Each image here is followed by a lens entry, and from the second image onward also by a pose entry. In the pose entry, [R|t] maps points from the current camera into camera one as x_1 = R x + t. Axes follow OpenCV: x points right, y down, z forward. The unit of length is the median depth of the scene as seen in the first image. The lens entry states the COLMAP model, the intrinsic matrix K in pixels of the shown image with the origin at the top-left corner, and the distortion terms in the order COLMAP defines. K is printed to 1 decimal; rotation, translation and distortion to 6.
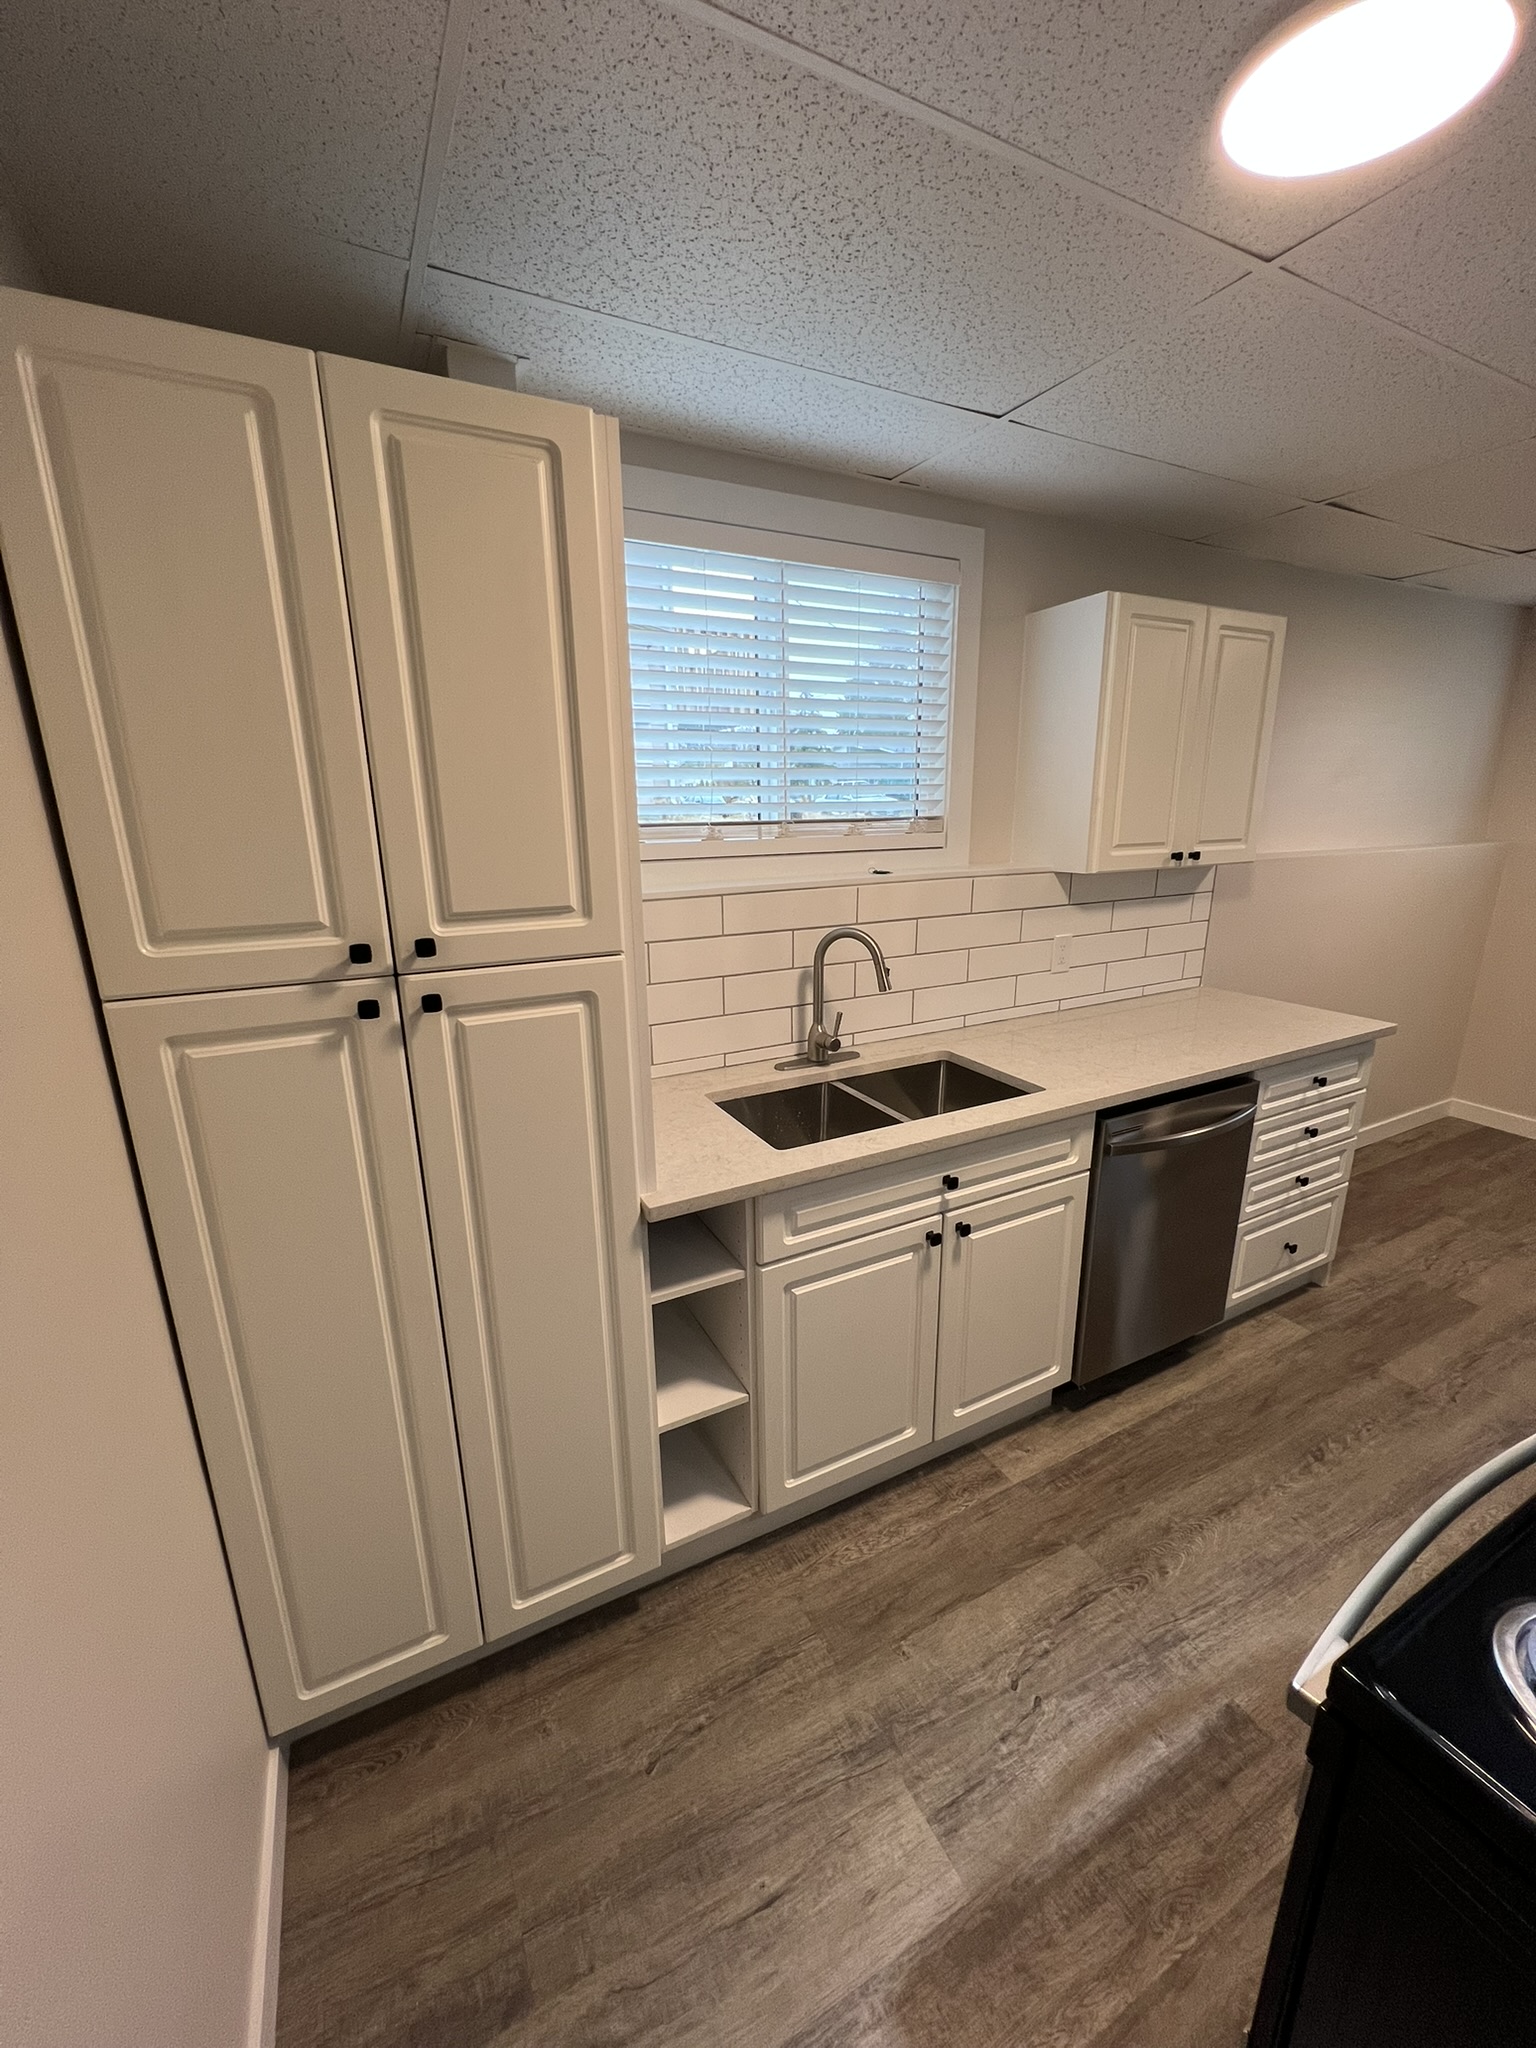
lens RADIAL K [[814.2, 0, 758.2], [0, 814.2, 1021.3], [0, 0, 1]] dist [-0.000194, -0.000607]
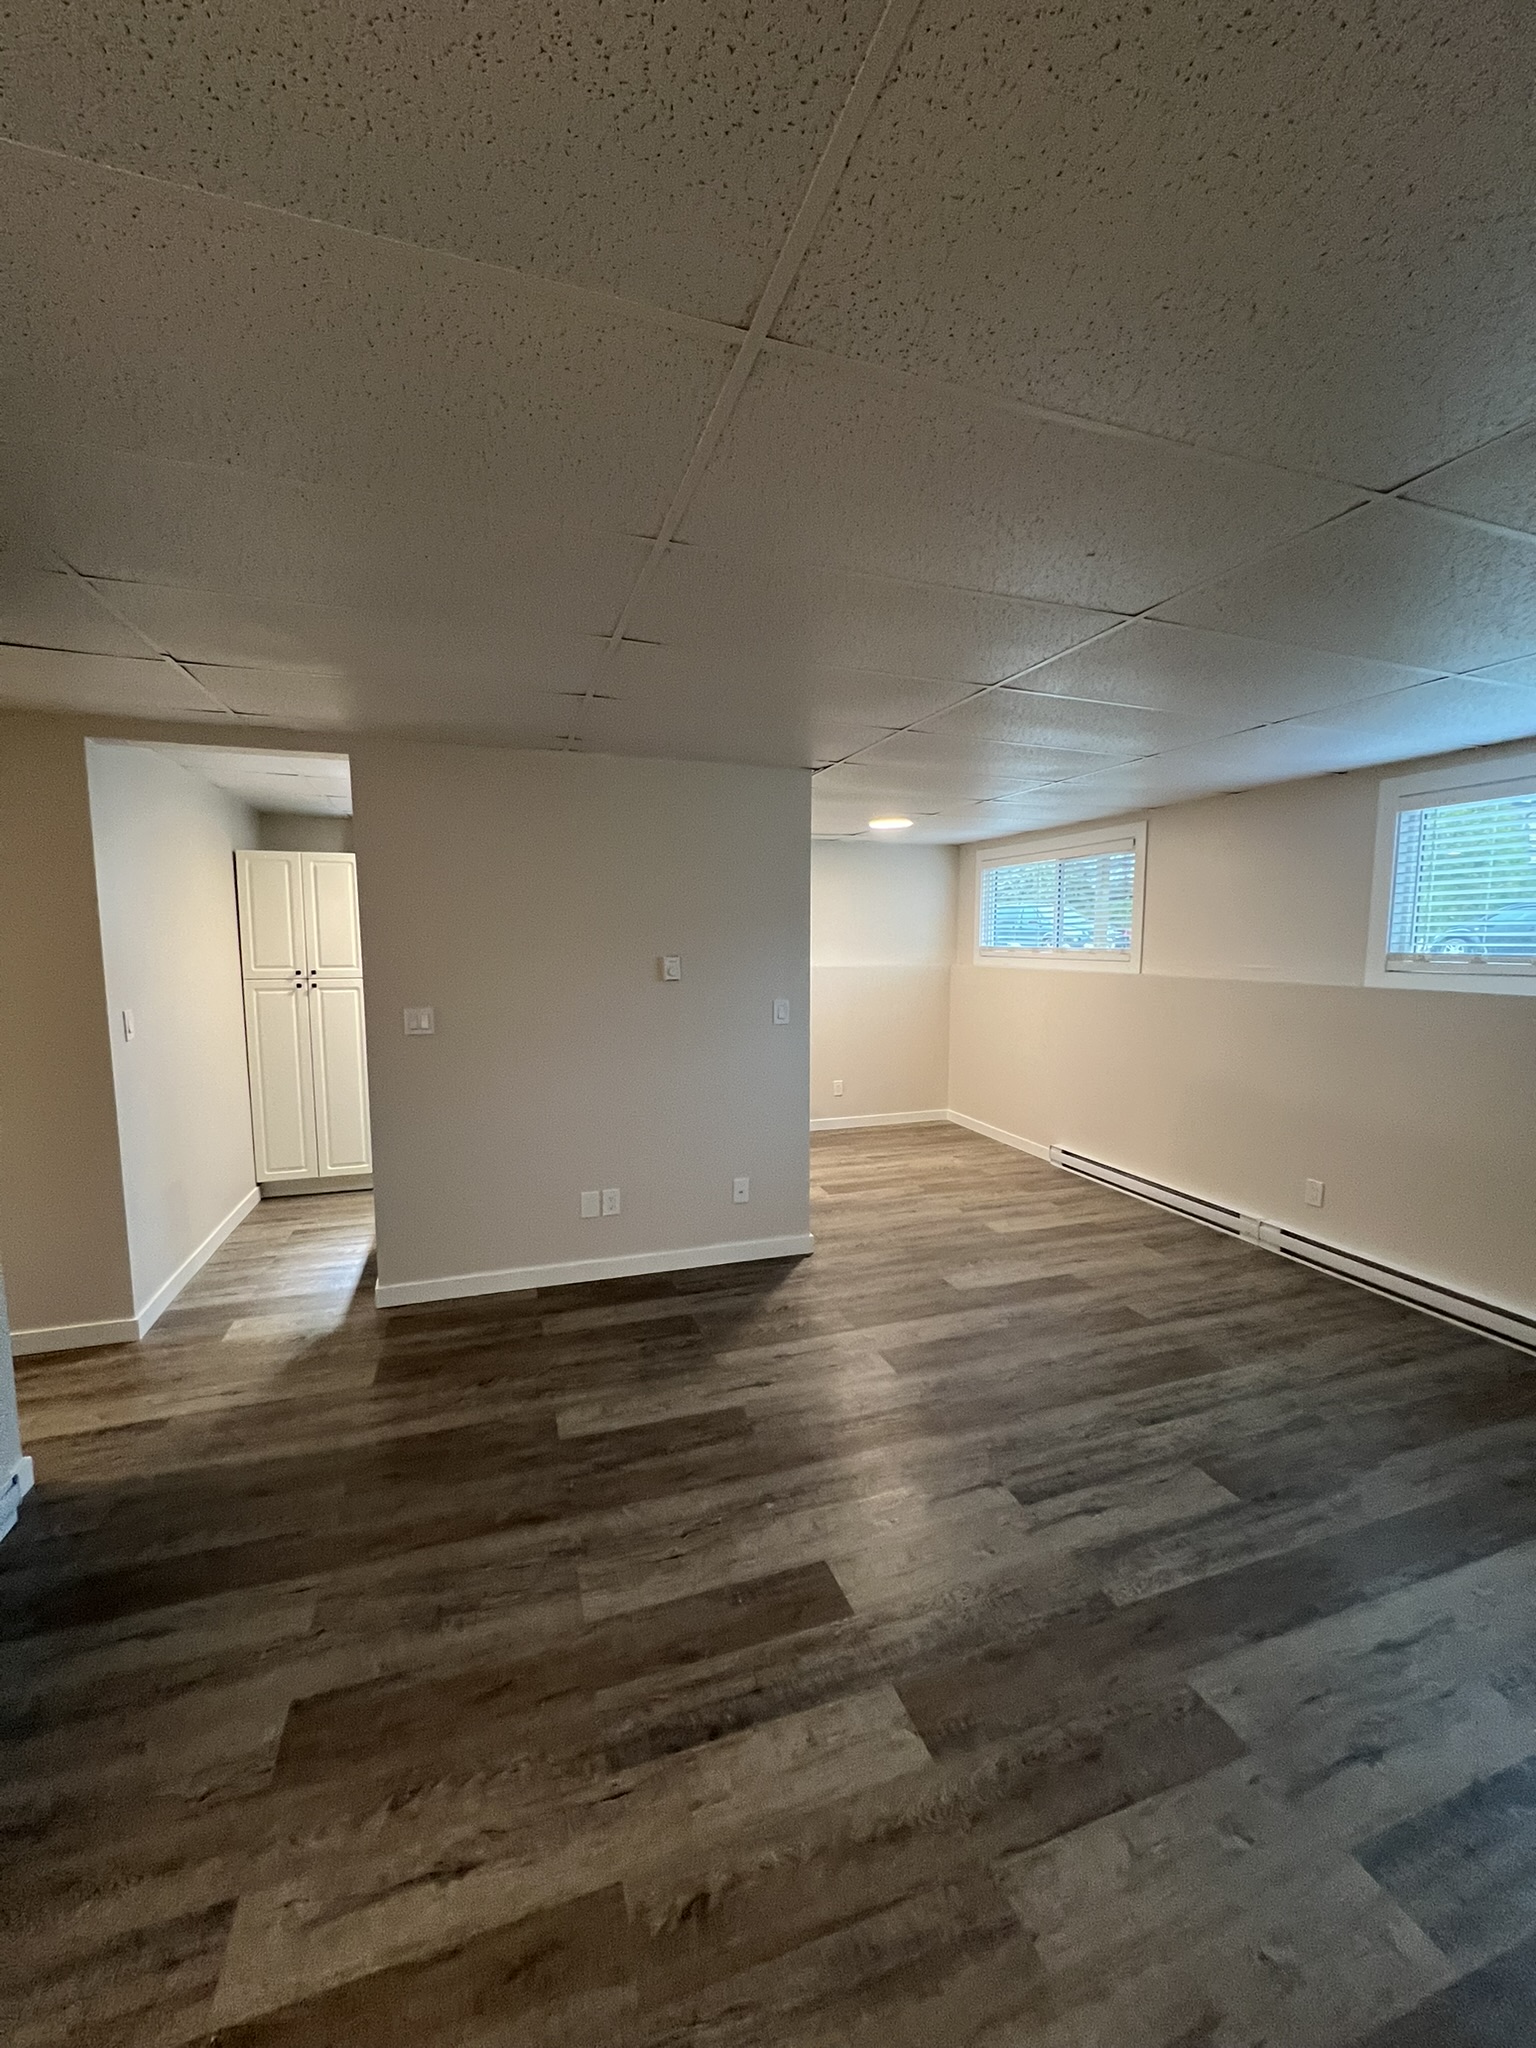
lens RADIAL K [[814.2, 0, 769.2], [0, 814.2, 1022.8], [0, 0, 1]] dist [-0.000194, -0.000607]
pose [[0.989465, 0.035400, -0.140374, 1.206893], [-0.055212, 0.988631, -0.139855, 0.299536], [0.133827, 0.146132, 0.980171, -1.331505]]
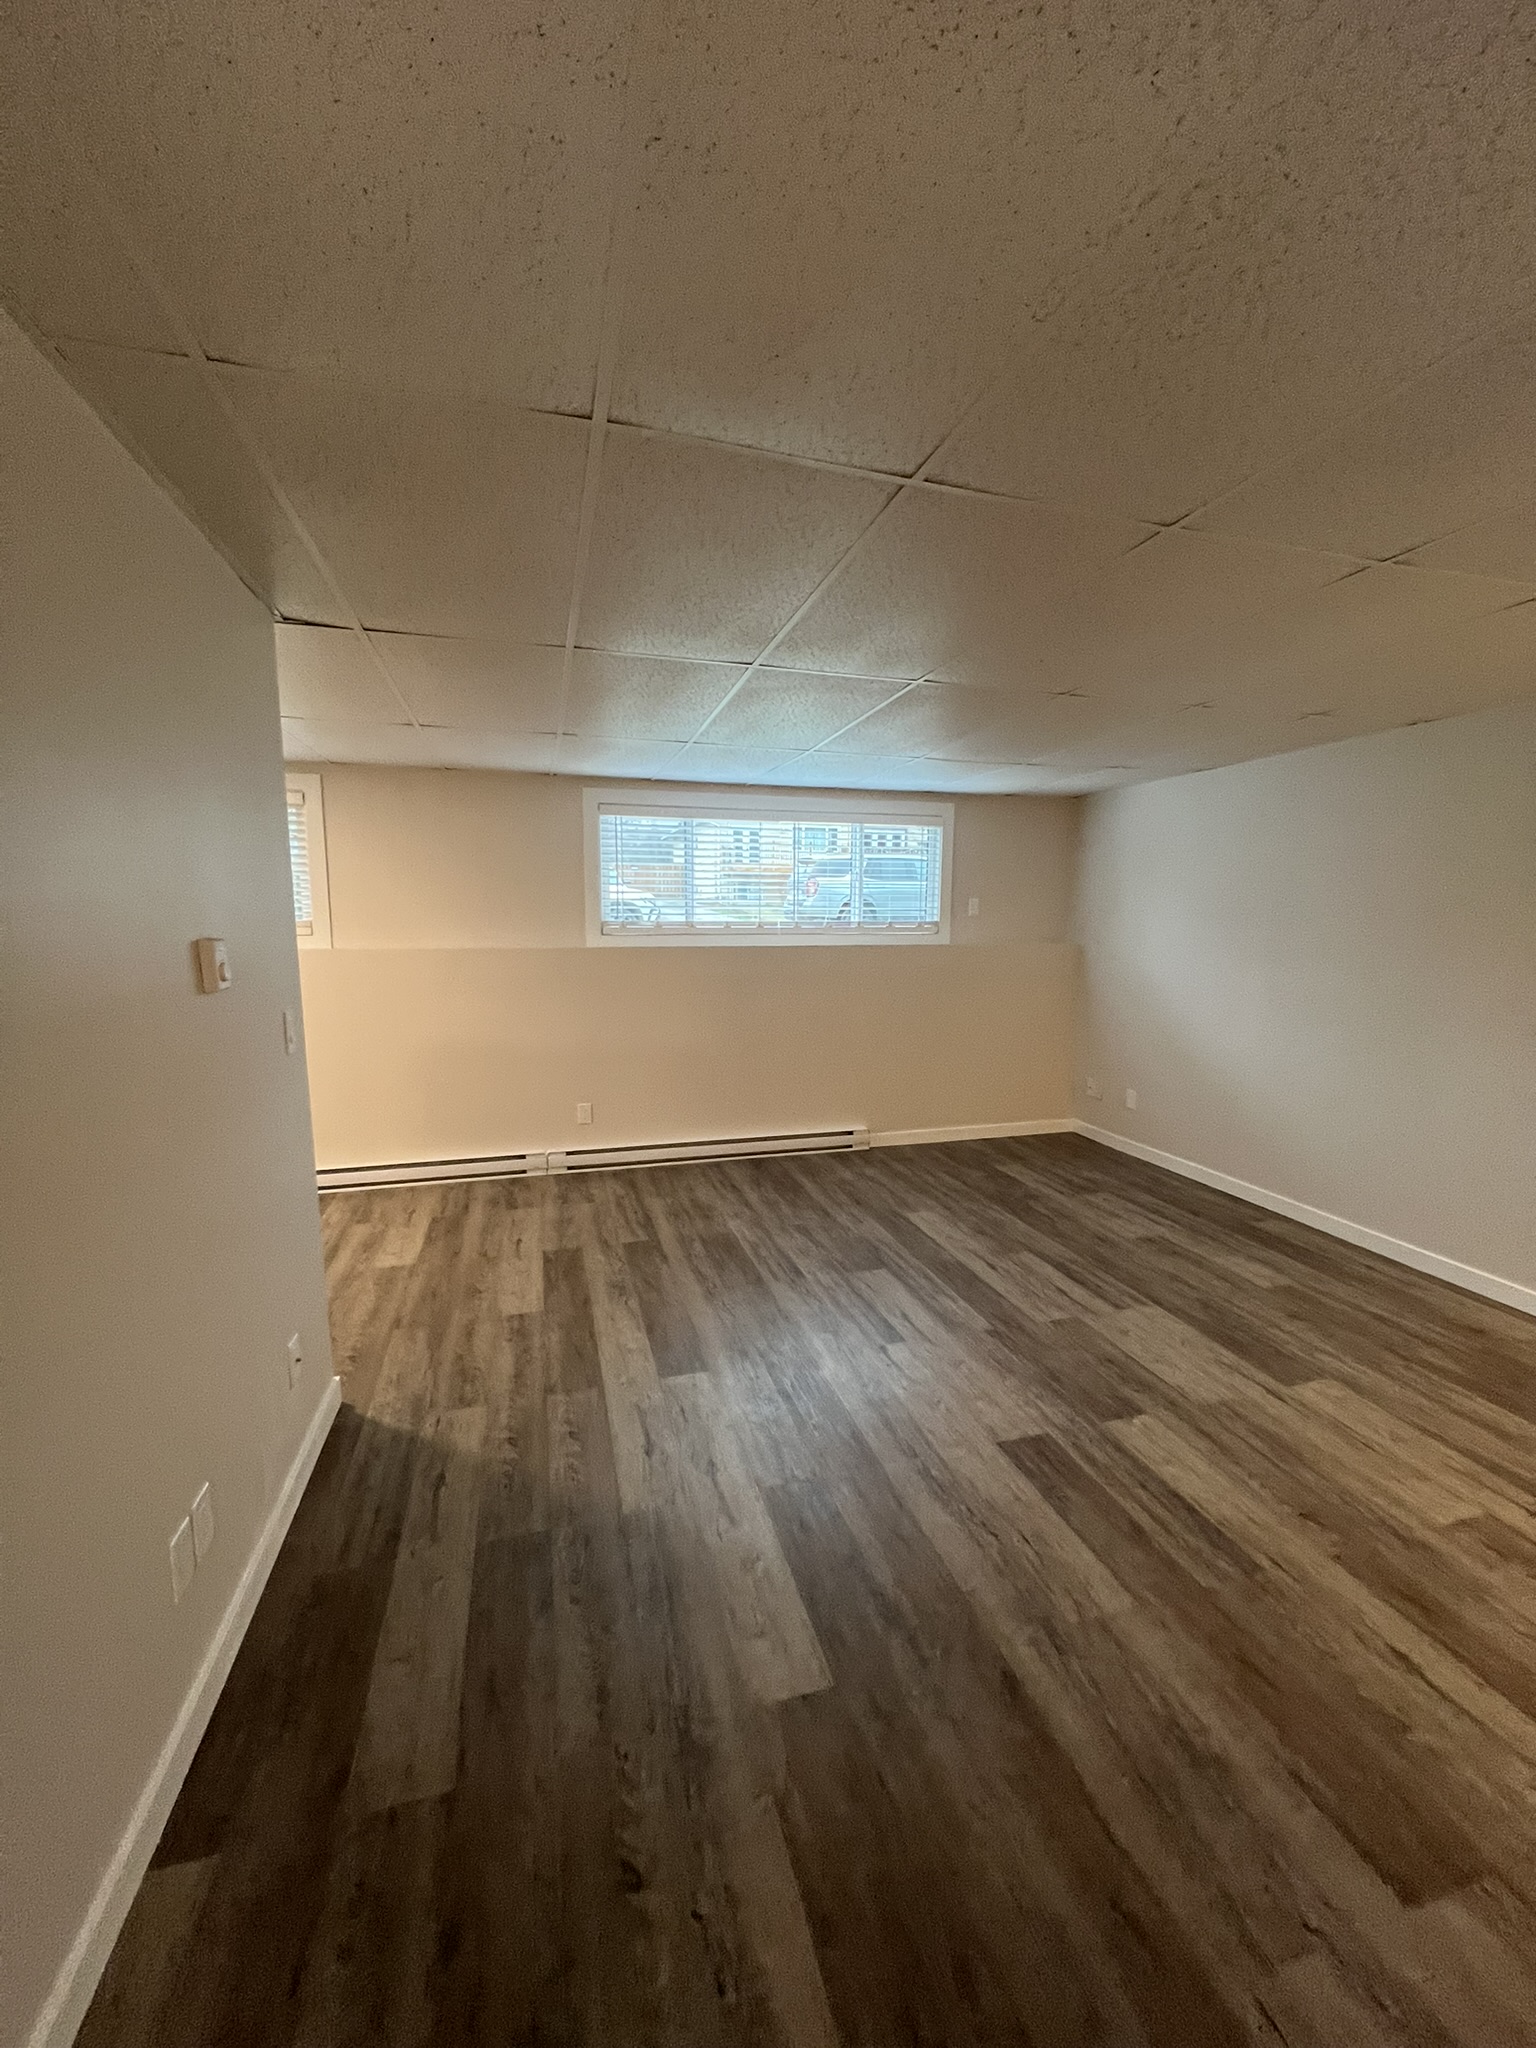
lens RADIAL K [[814.2, 0, 758.5], [0, 814.2, 1029.4], [0, 0, 1]] dist [-0.000194, -0.000607]
pose [[0.203680, -0.115324, 0.972222, 0.193955], [0.233847, 0.970026, 0.066072, 0.109039], [-0.950700, 0.213893, 0.224543, -0.458983]]
